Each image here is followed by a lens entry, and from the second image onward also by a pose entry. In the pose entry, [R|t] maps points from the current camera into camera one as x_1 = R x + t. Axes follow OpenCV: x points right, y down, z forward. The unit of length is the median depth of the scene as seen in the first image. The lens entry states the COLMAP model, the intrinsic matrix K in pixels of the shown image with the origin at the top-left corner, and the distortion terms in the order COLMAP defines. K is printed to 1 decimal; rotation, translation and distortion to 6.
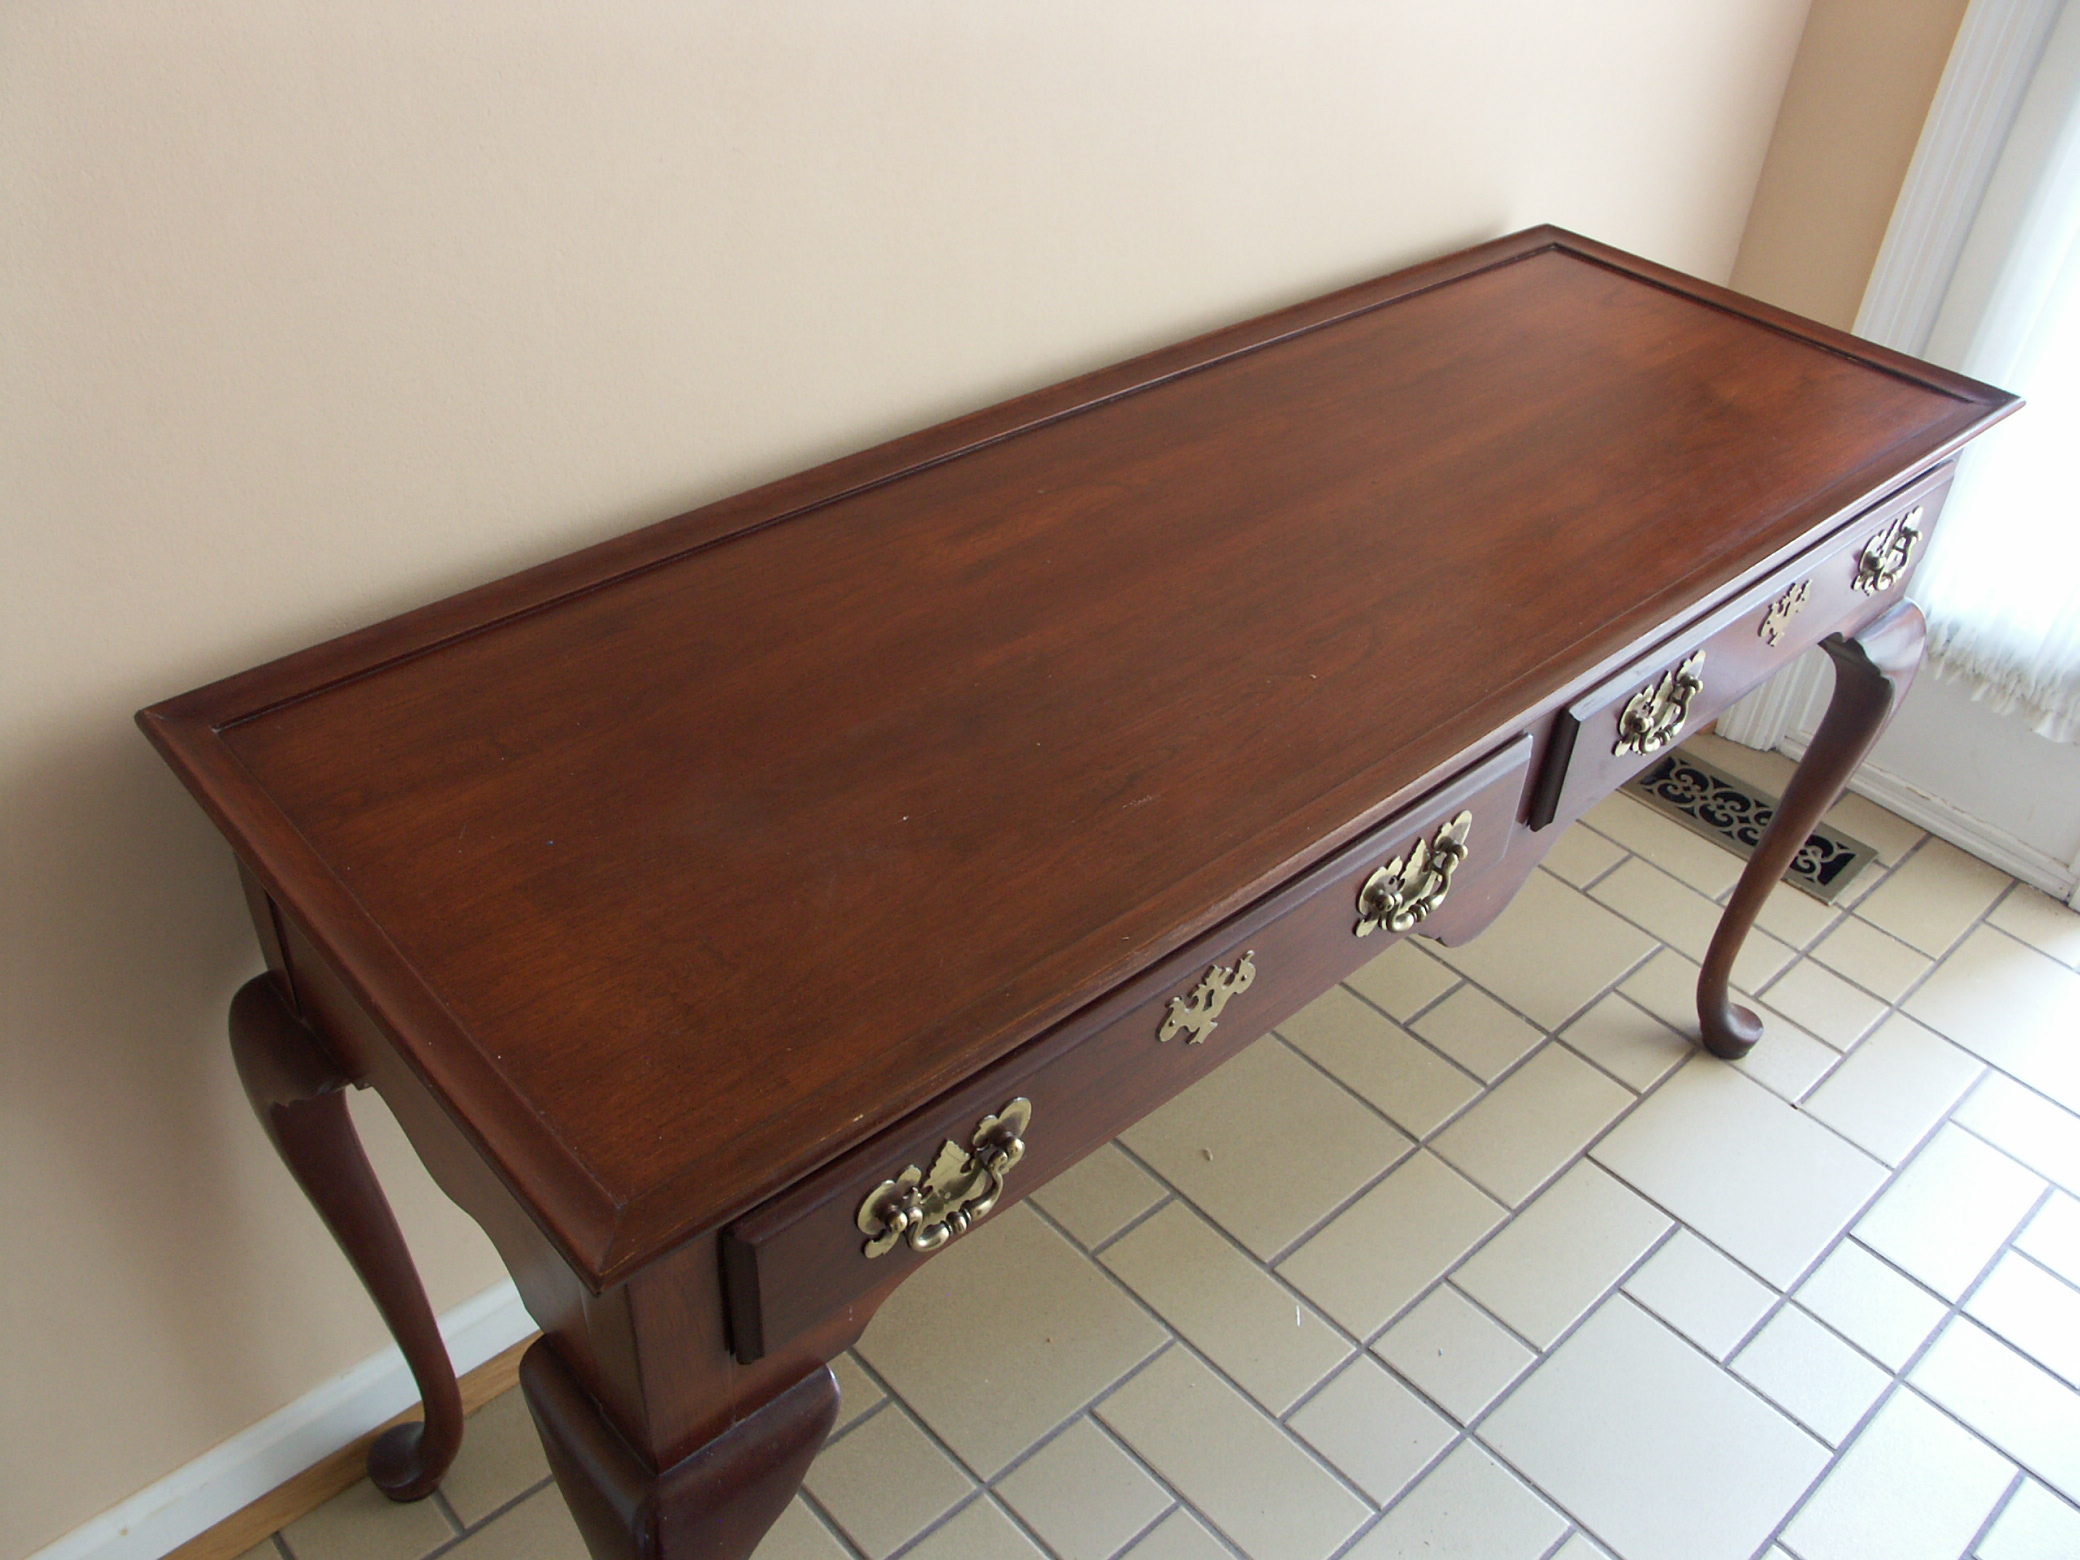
lens RADIAL K [[1770.6, 0, 1006.4], [0, 1770.6, 781.8], [0, 0, 1]] dist [-0.164421, 0.160301]
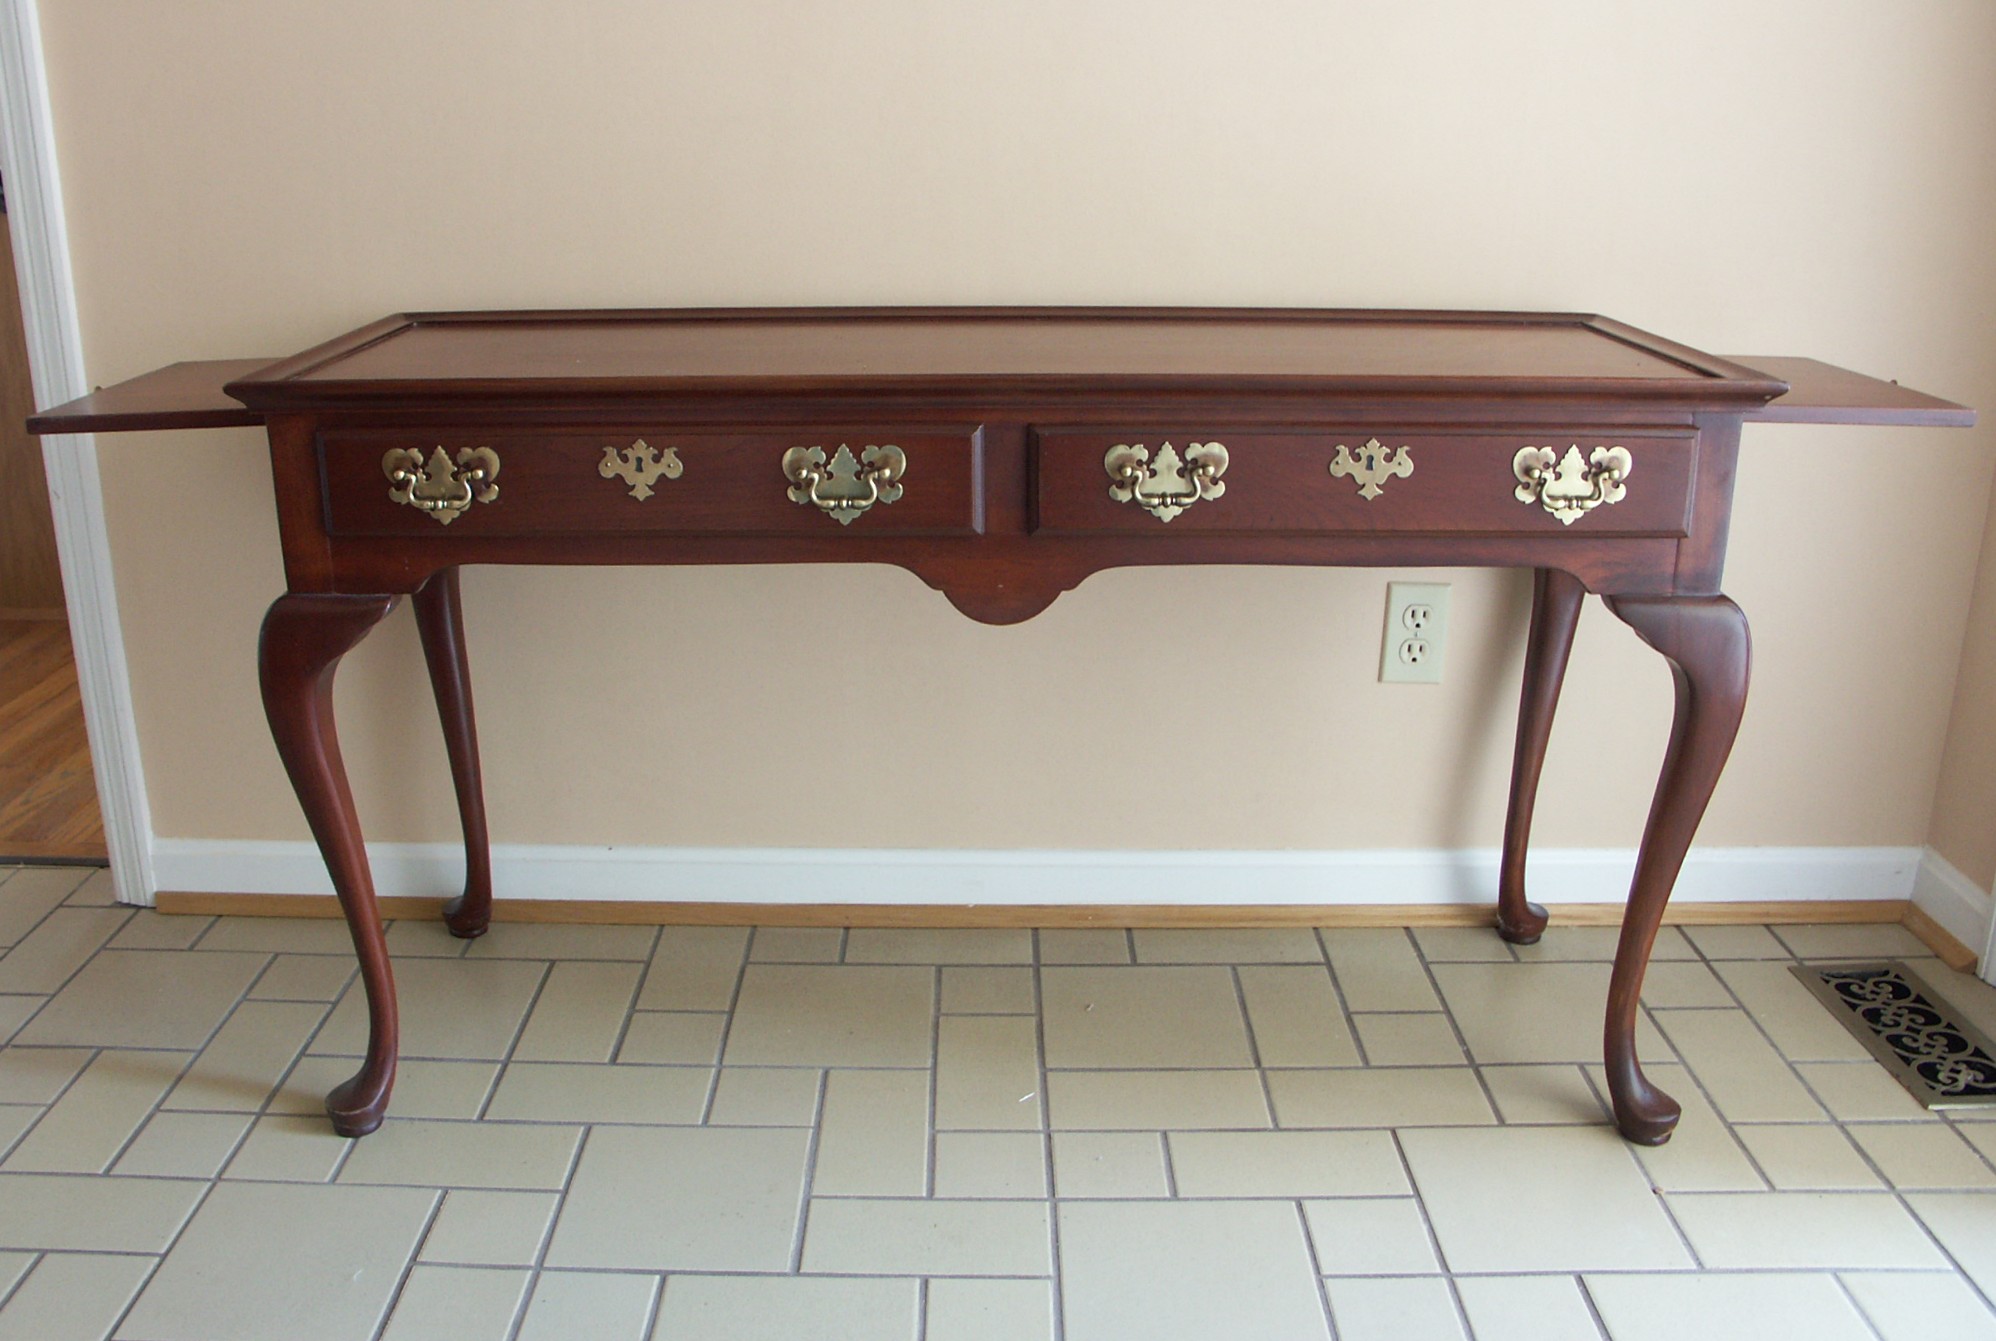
lens RADIAL K [[1728.4, 0, 940.6], [0, 1728.4, 644.7], [0, 0, 1]] dist [-0.174834, 0.159070]
pose [[0.730366, 0.159411, -0.664194, 0.801939], [-0.381819, 0.901560, -0.203478, 0.279739], [0.566374, 0.402215, 0.719335, 0.034222]]
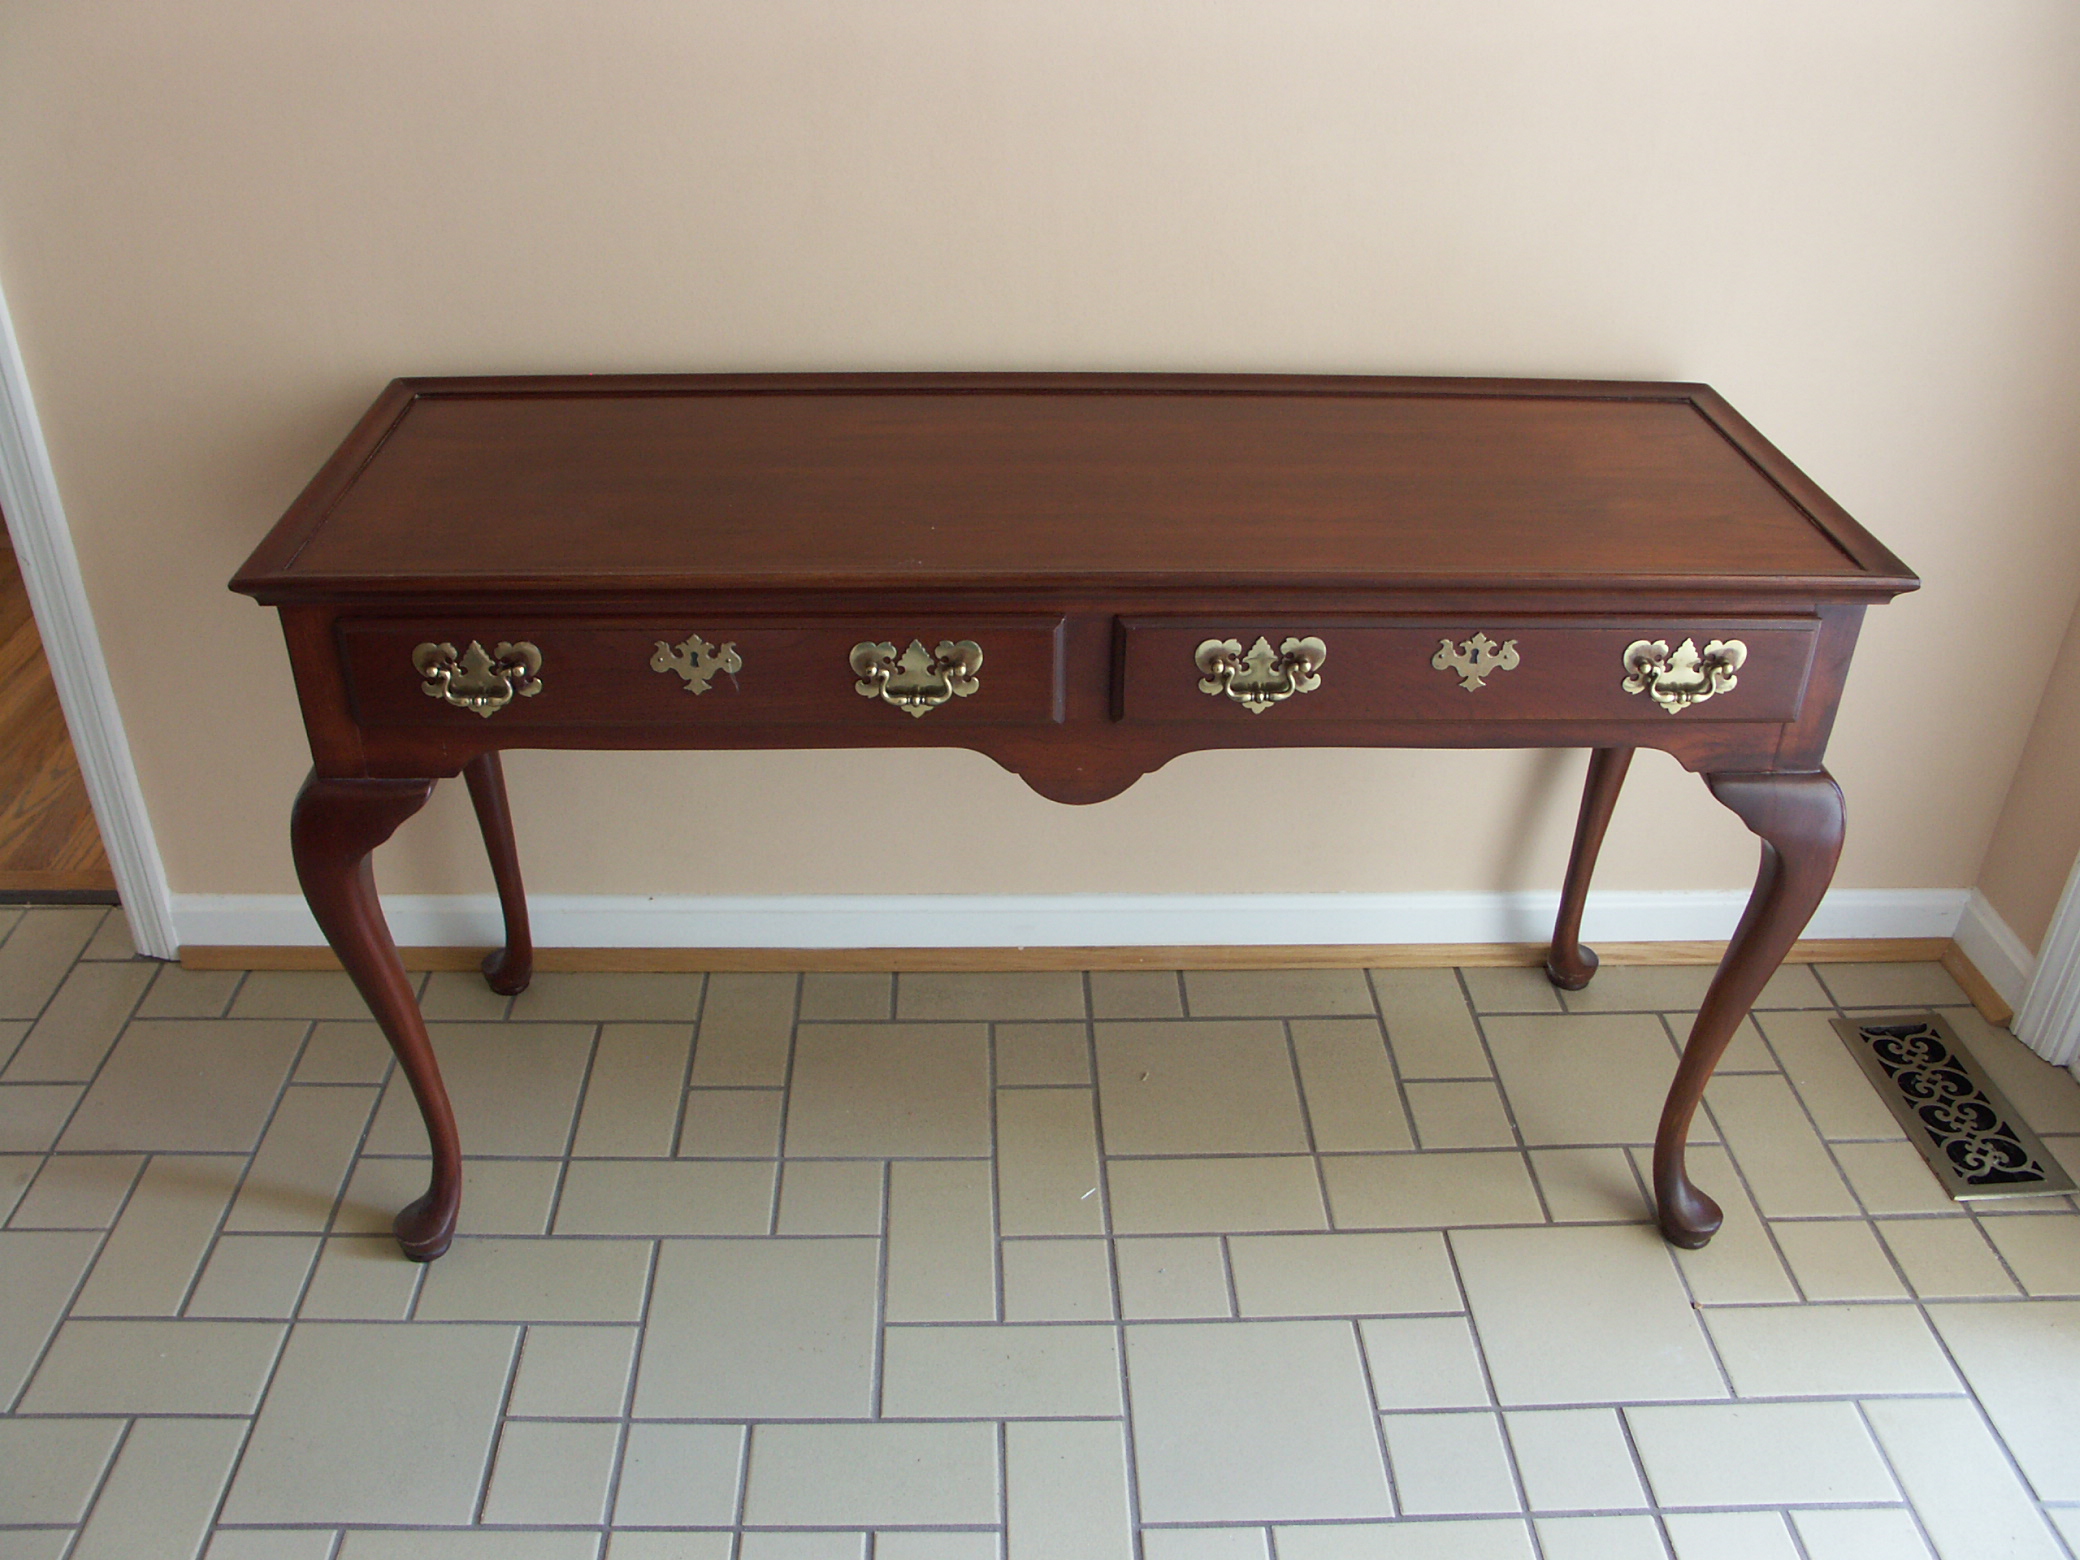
lens RADIAL K [[1770.6, 0, 1006.4], [0, 1770.6, 781.8], [0, 0, 1]] dist [-0.164421, 0.160301]
pose [[0.759525, 0.305955, -0.574032, 0.695904], [-0.372668, 0.927963, 0.001505, 0.066563], [0.533142, 0.212780, 0.818831, -0.053220]]
